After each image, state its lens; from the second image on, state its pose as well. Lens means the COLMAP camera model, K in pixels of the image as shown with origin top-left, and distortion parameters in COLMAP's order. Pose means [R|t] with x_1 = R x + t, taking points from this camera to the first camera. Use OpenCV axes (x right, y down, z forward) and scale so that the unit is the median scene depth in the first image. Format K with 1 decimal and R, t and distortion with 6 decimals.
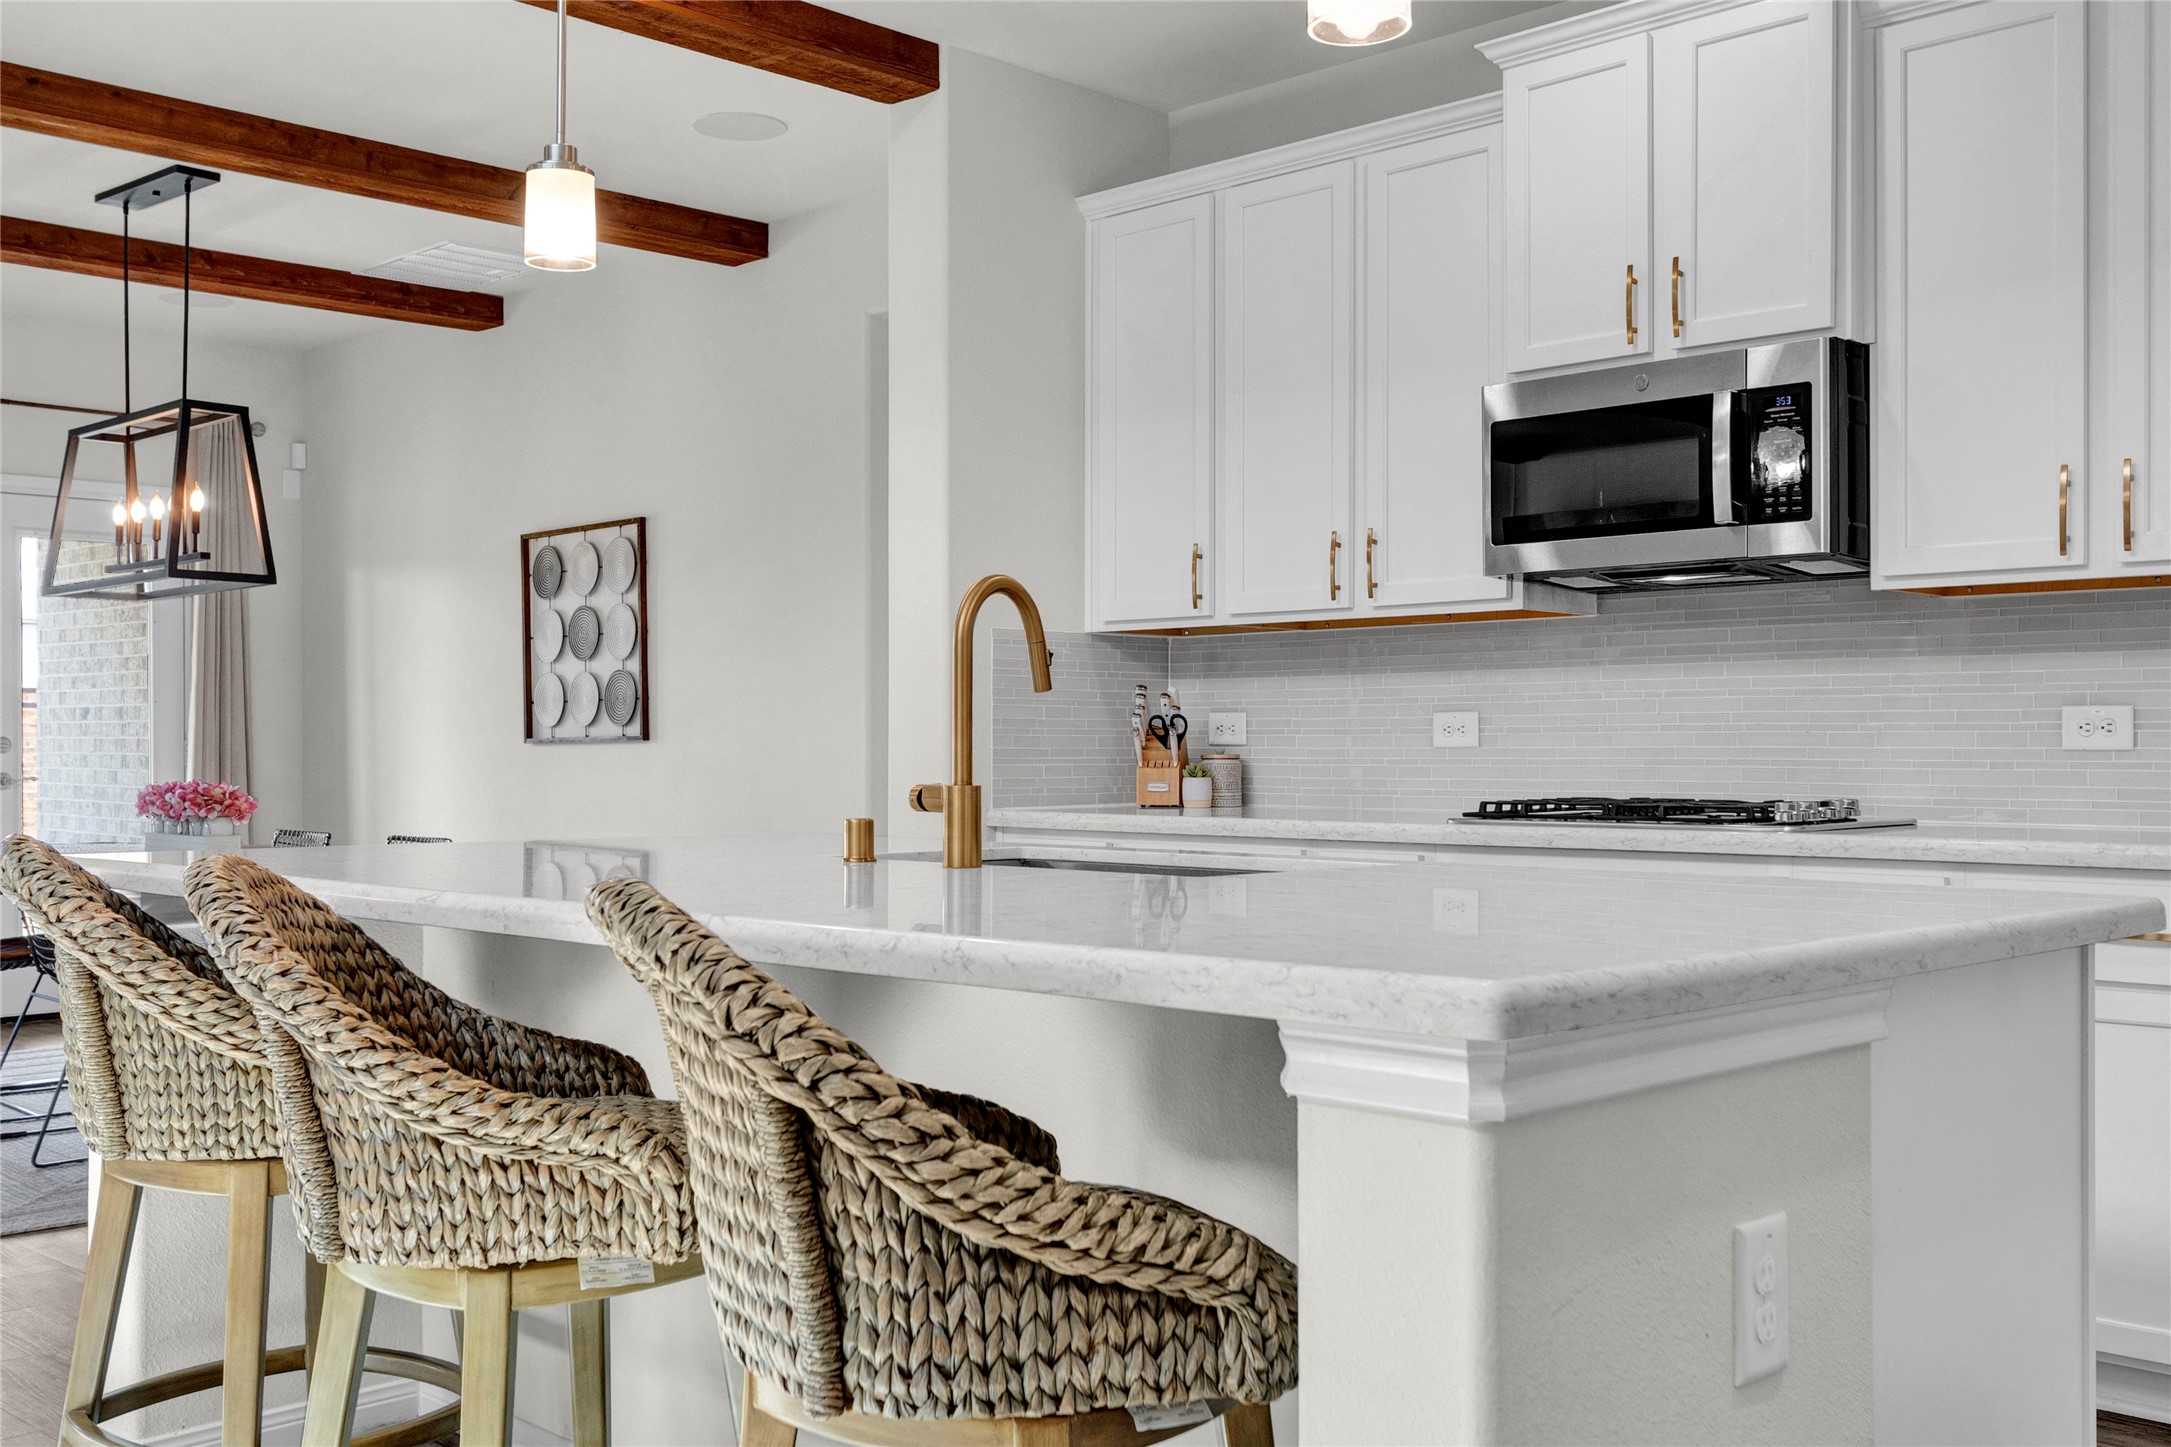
lens RADIAL K [[2102.9, 0, 1085.5], [0, 2102.9, 723.5], [0, 0, 1]] dist [0.012079, 0.001950]
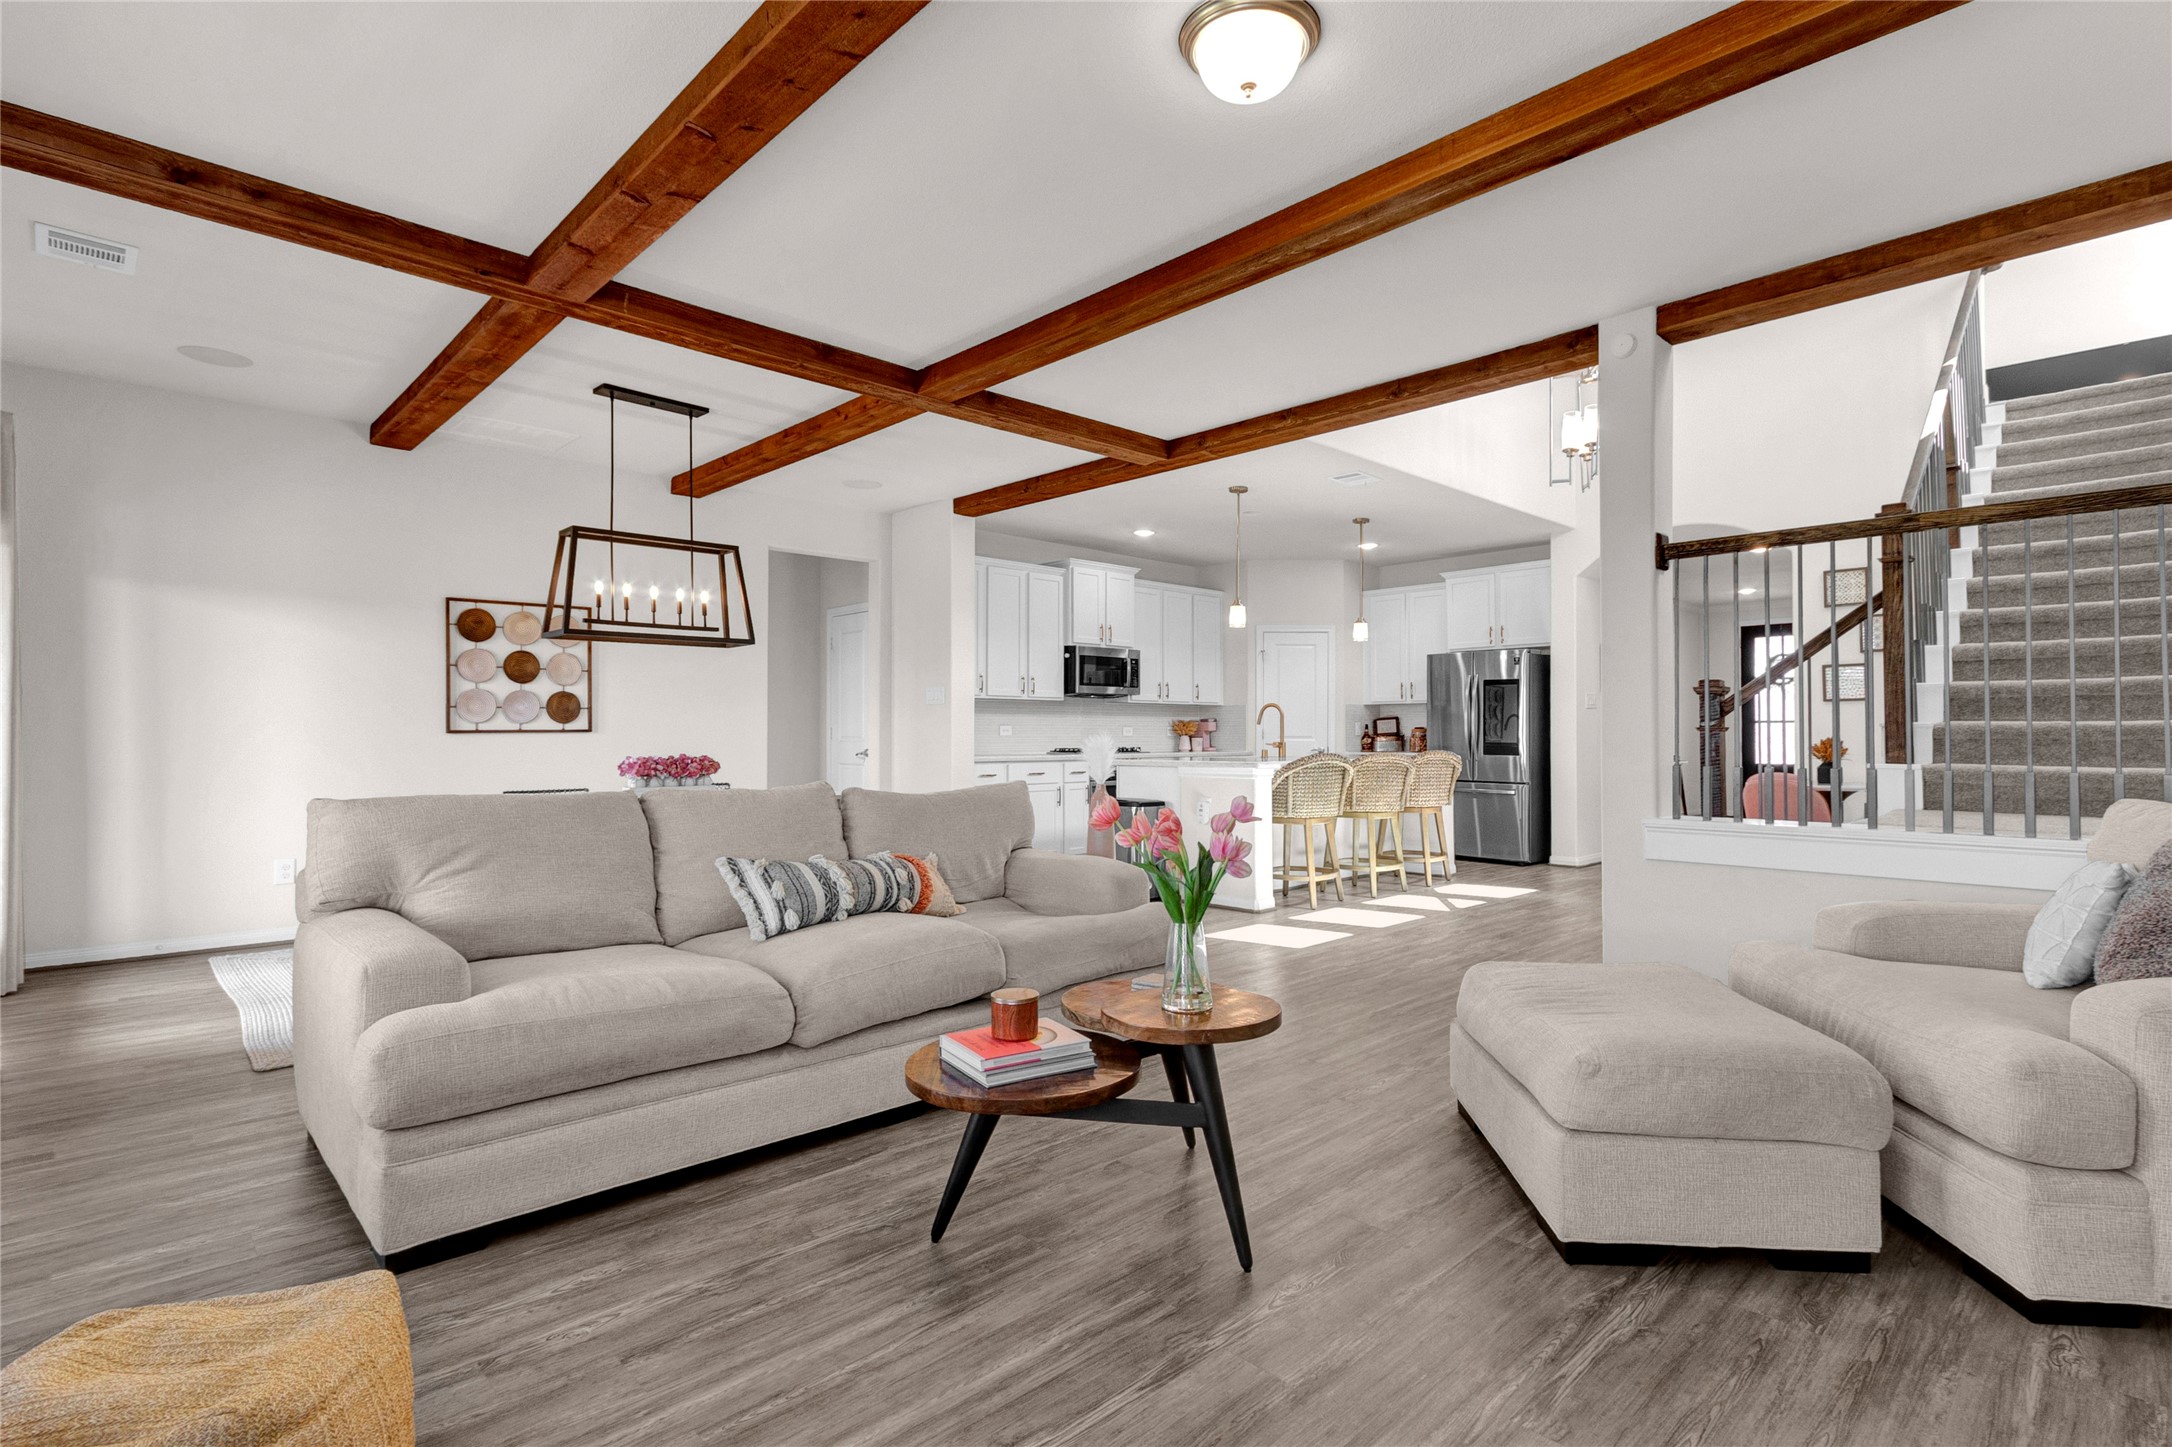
lens RADIAL K [[1044.6, 0, 1102.5], [0, 1044.6, 721.4], [0, 0, 1]] dist [0.000833, -0.000503]
pose [[0.034754, 0.011995, 0.999324, -1.588126], [-0.012249, 0.999858, -0.011576, 0.006195], [-0.999321, -0.011839, 0.034896, 0.776761]]
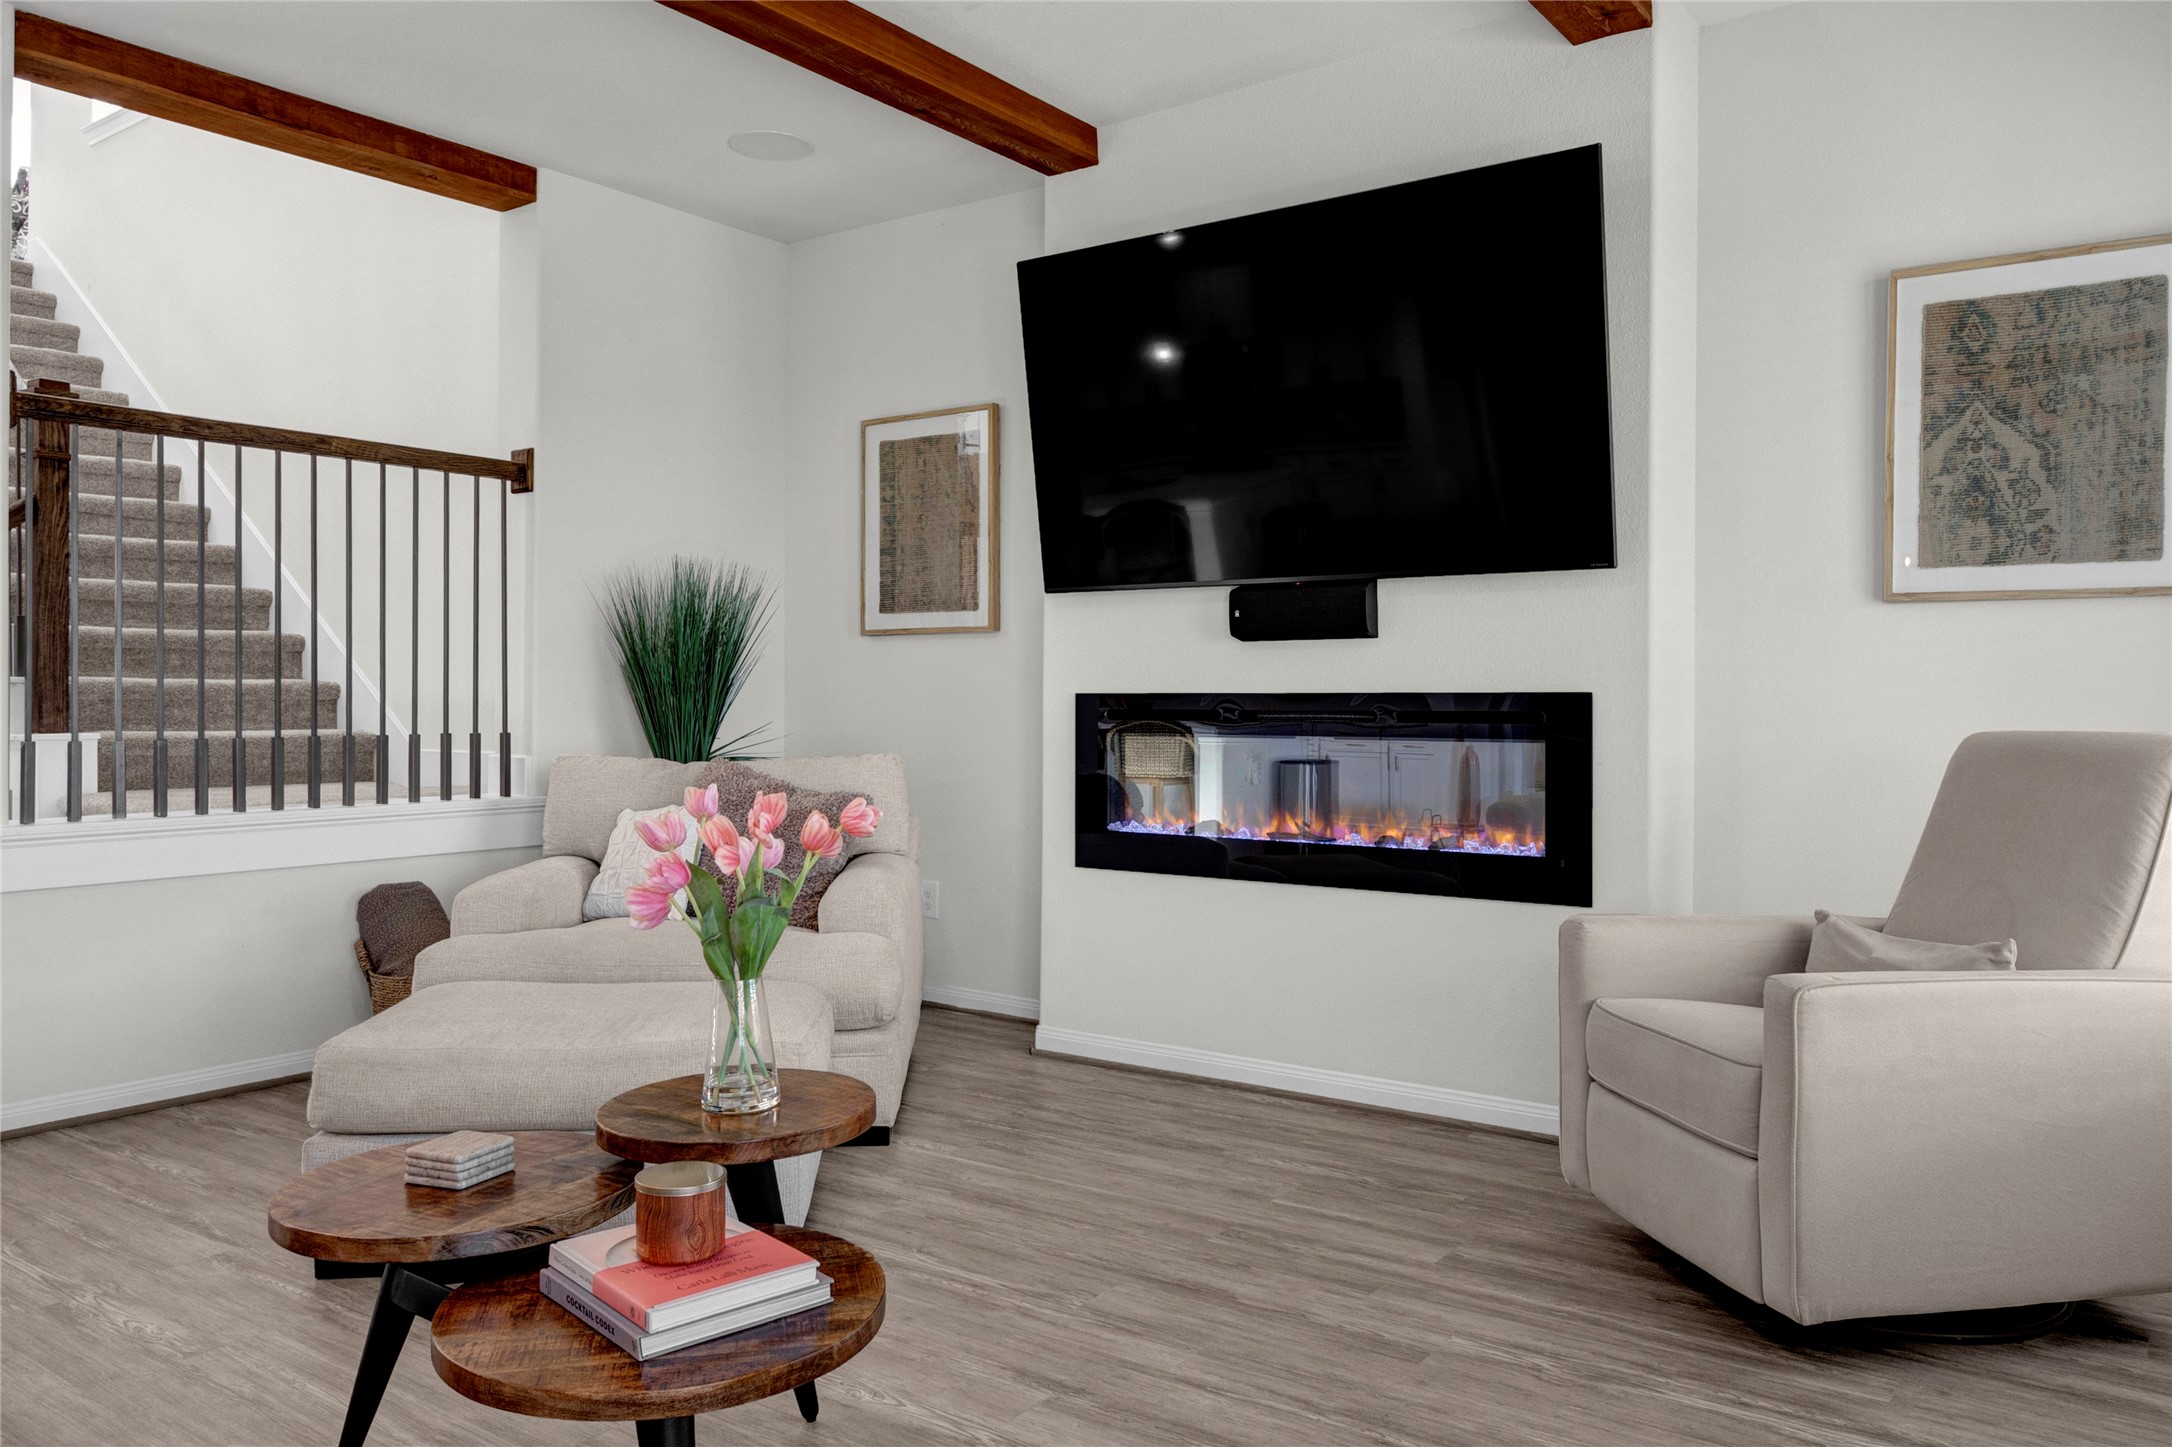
lens RADIAL K [[1563.9, 0, 1086.0], [0, 1563.9, 723.5], [0, 0, 1]] dist [0.004835, 0.002825]
pose [[-0.989052, 0.001783, -0.147555, -1.163308], [0.000978, 0.999984, 0.005531, 0.012664], [0.147562, 0.005326, -0.989038, 1.214038]]
